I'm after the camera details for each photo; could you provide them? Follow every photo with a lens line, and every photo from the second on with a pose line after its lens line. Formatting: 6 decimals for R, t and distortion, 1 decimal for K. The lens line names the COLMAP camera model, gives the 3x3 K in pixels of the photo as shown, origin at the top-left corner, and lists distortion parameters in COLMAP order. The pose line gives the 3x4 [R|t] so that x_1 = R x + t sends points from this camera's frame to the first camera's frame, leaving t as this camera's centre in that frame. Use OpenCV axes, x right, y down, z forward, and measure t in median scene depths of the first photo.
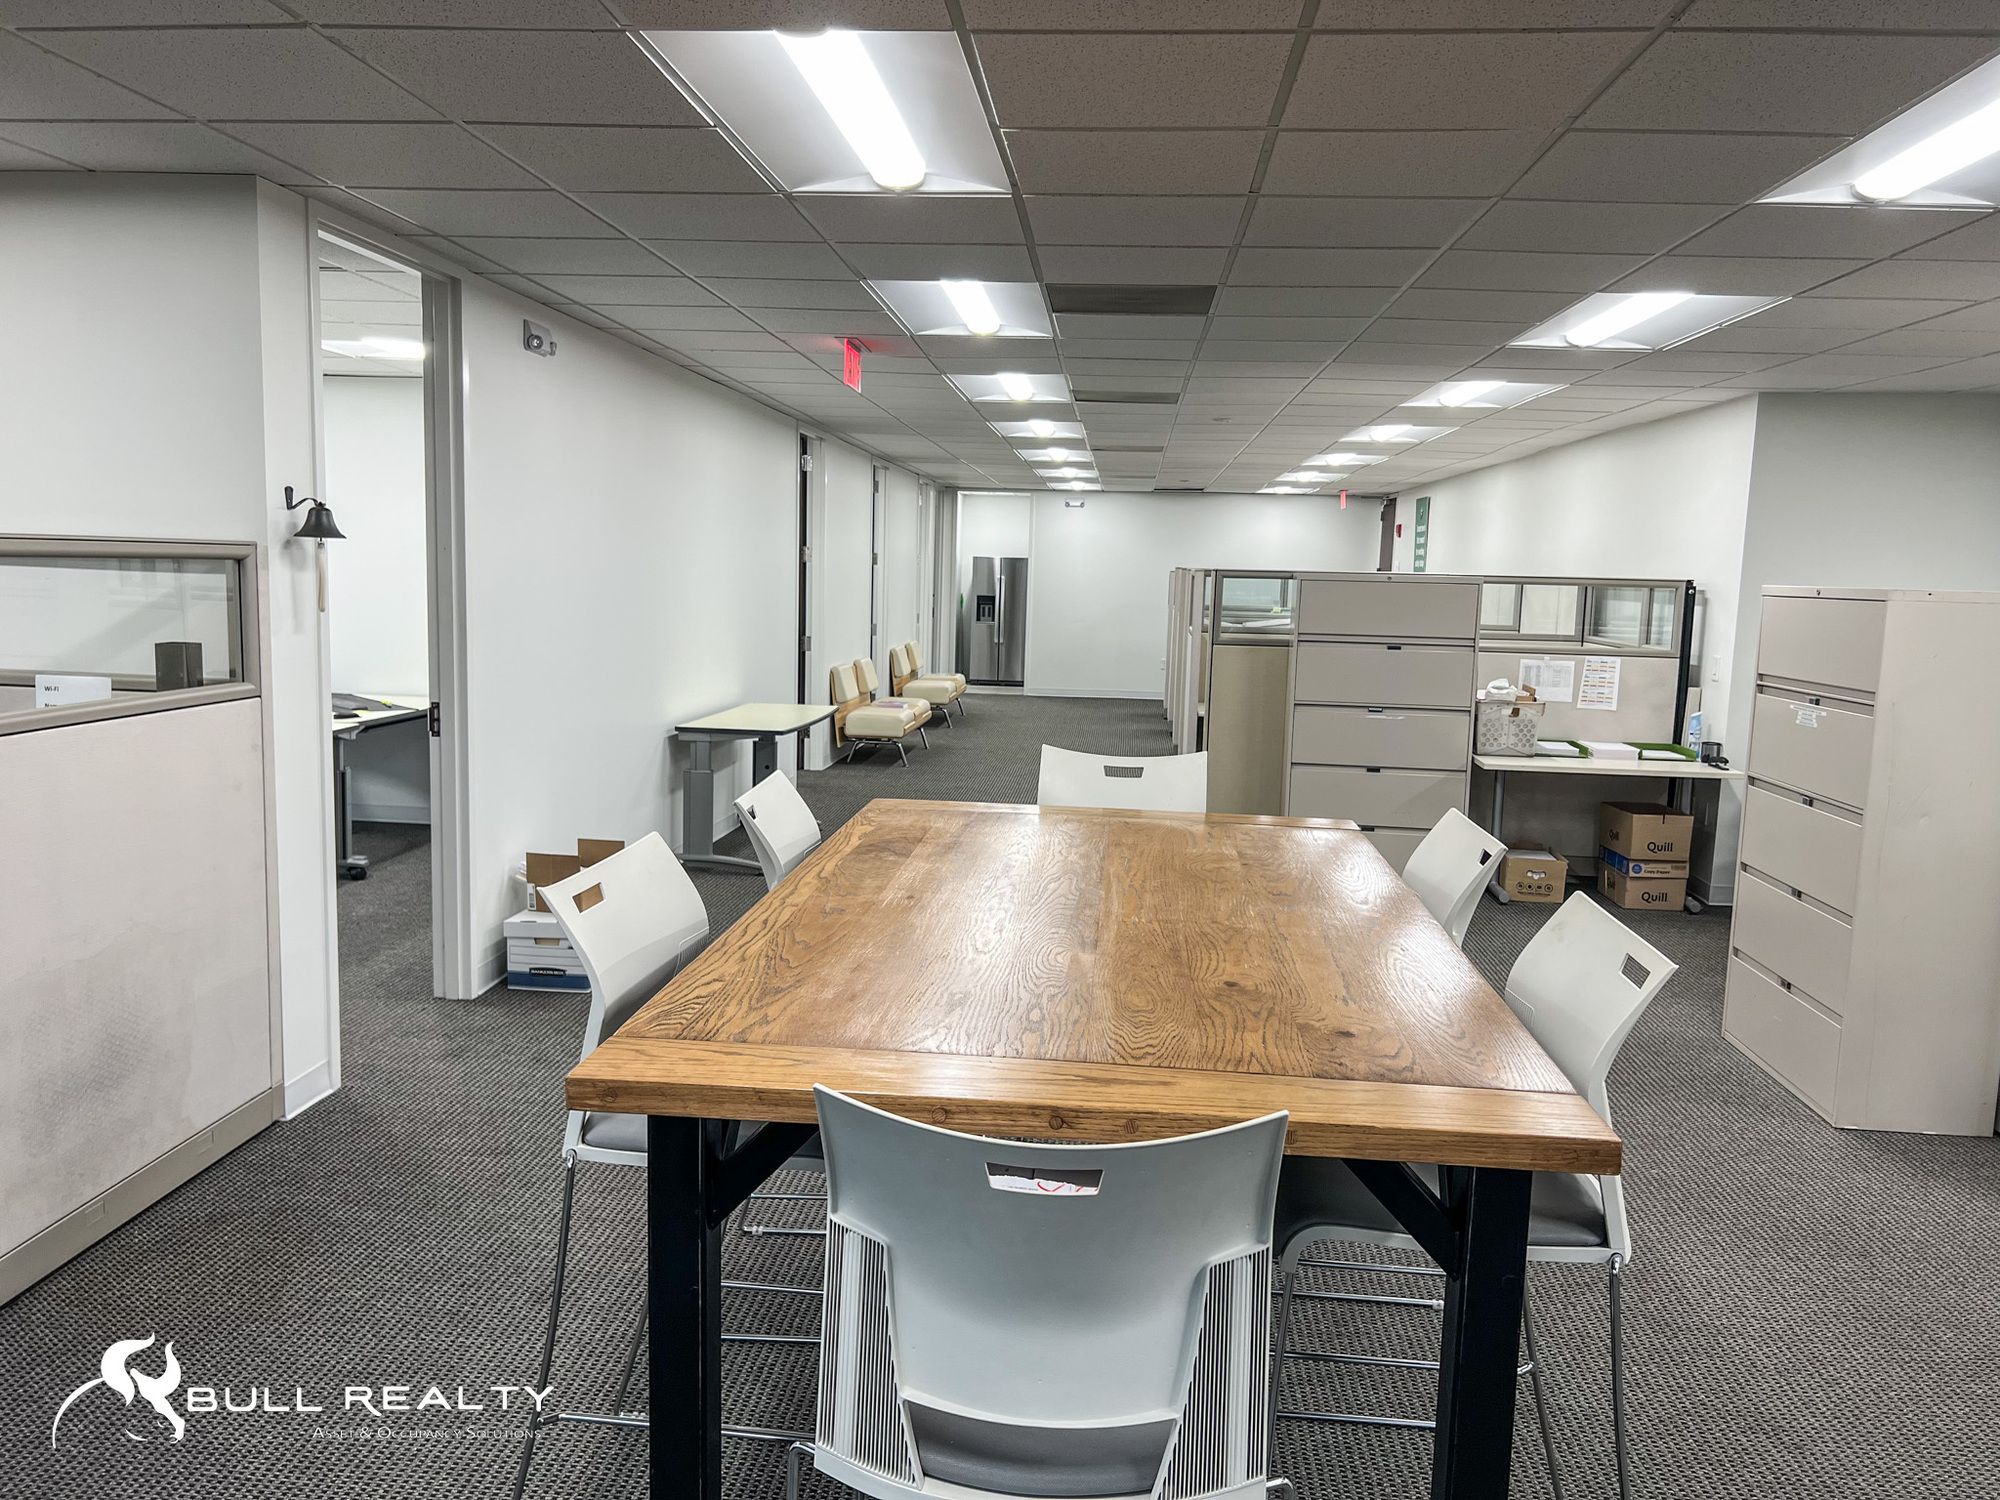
lens RADIAL K [[1504.0, 0, 997.5], [0, 1504.0, 757.2], [0, 0, 1]] dist [0.066972, -0.074840]
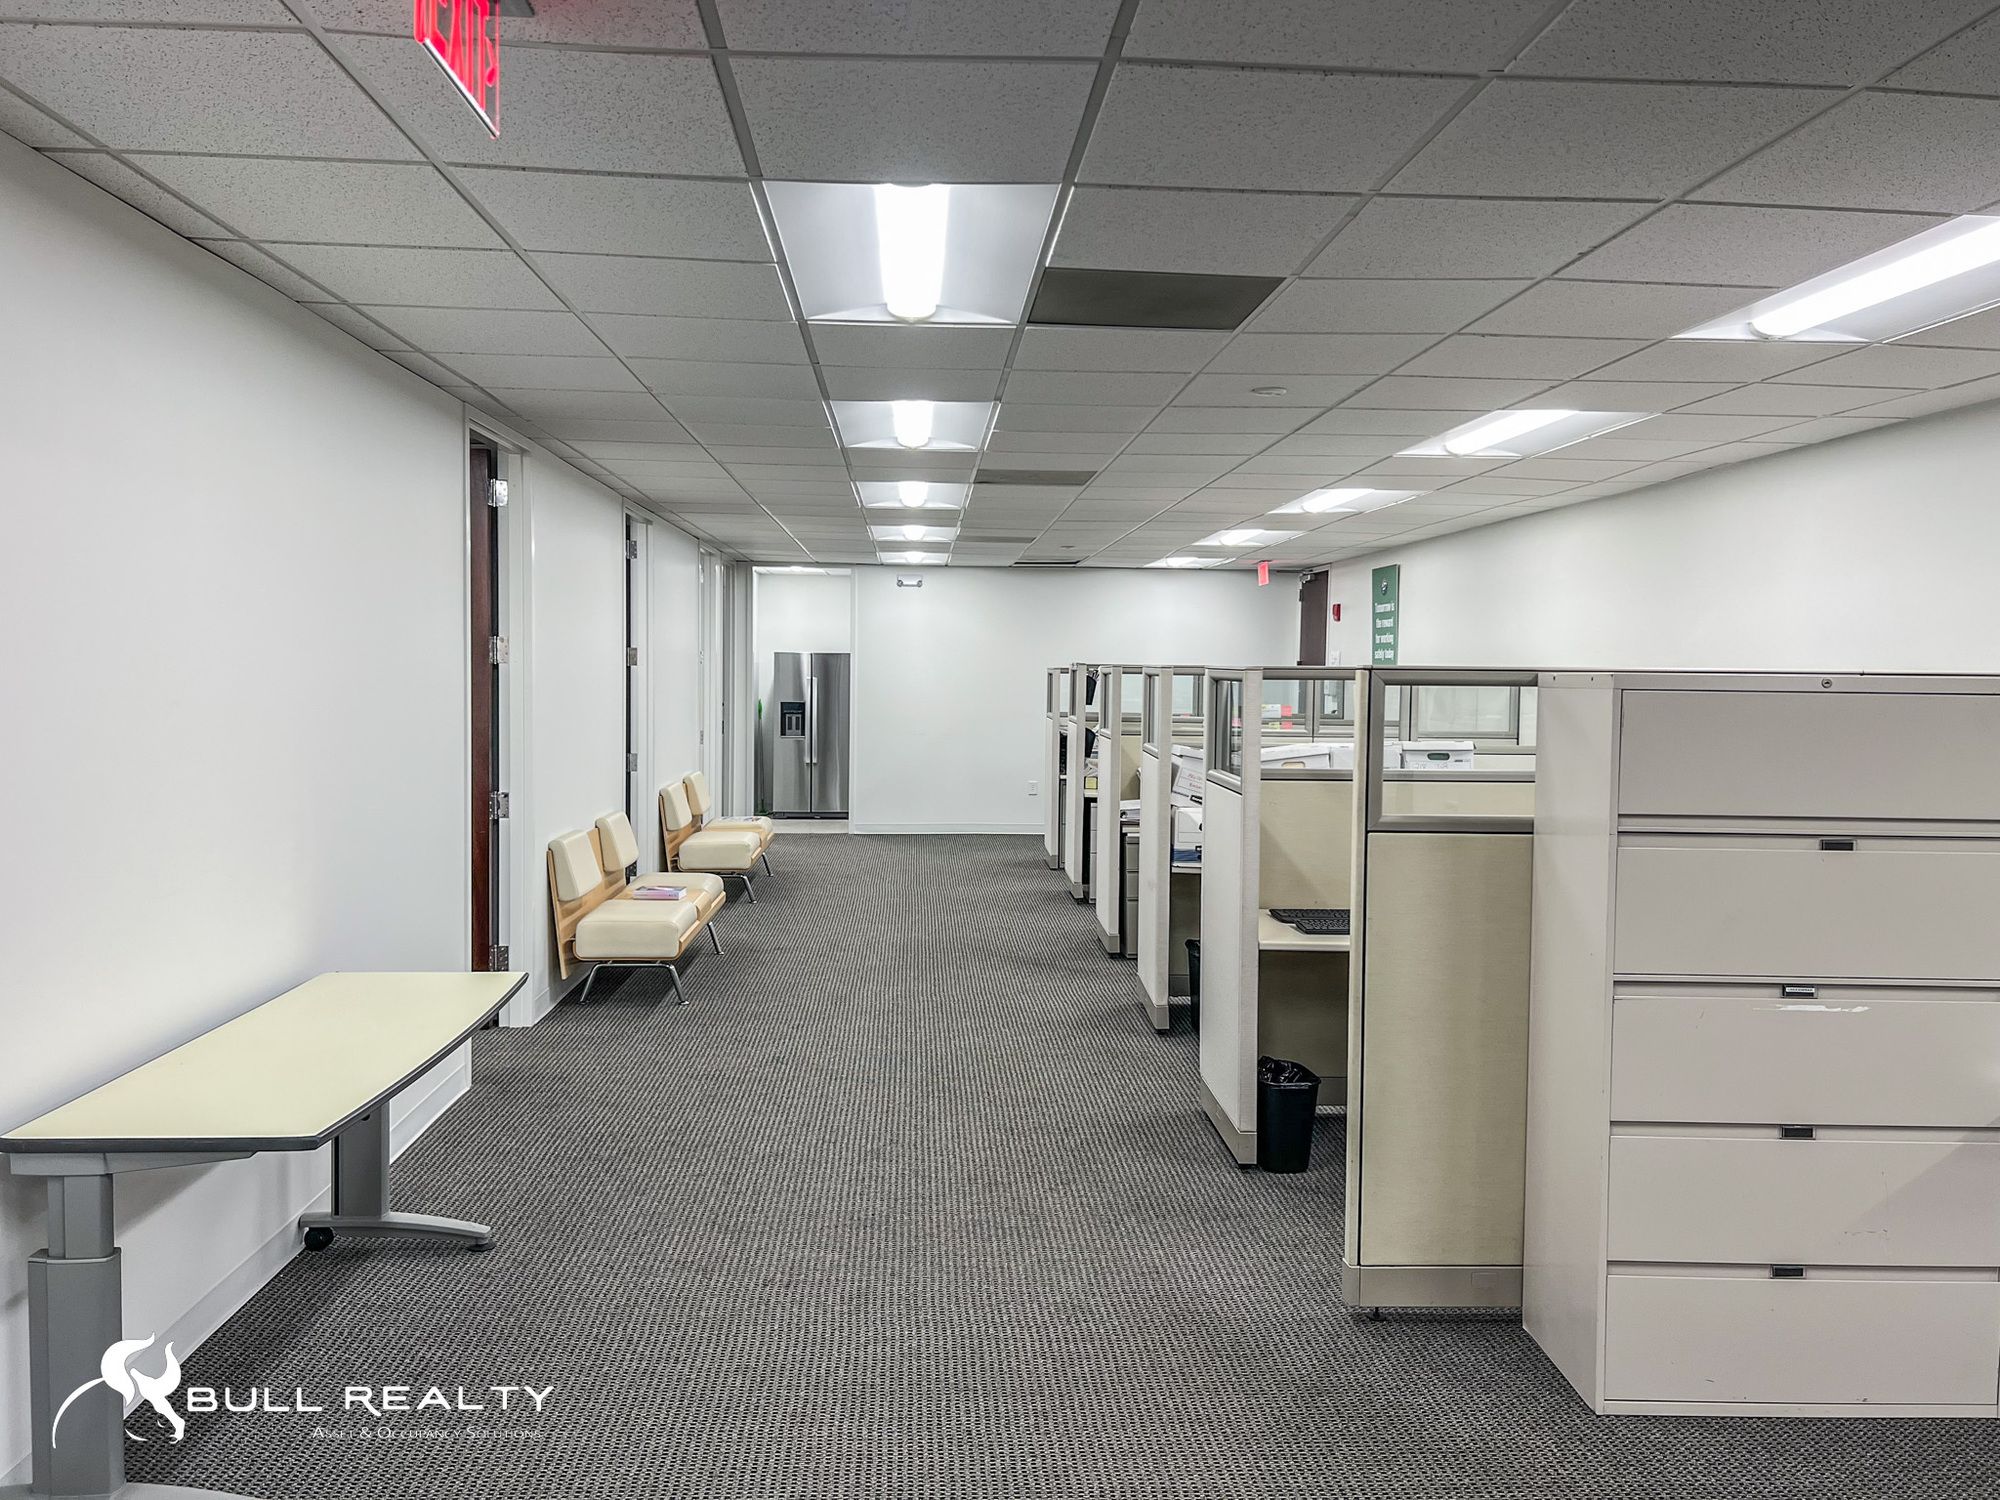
lens RADIAL K [[1504.0, 0, 1017.5], [0, 1504.0, 745.2], [0, 0, 1]] dist [0.066972, -0.074840]
pose [[0.988148, -0.022893, 0.151784, -0.014719], [0.033569, 0.997110, -0.068154, -0.038576], [-0.149785, 0.072441, 0.986061, 0.296965]]
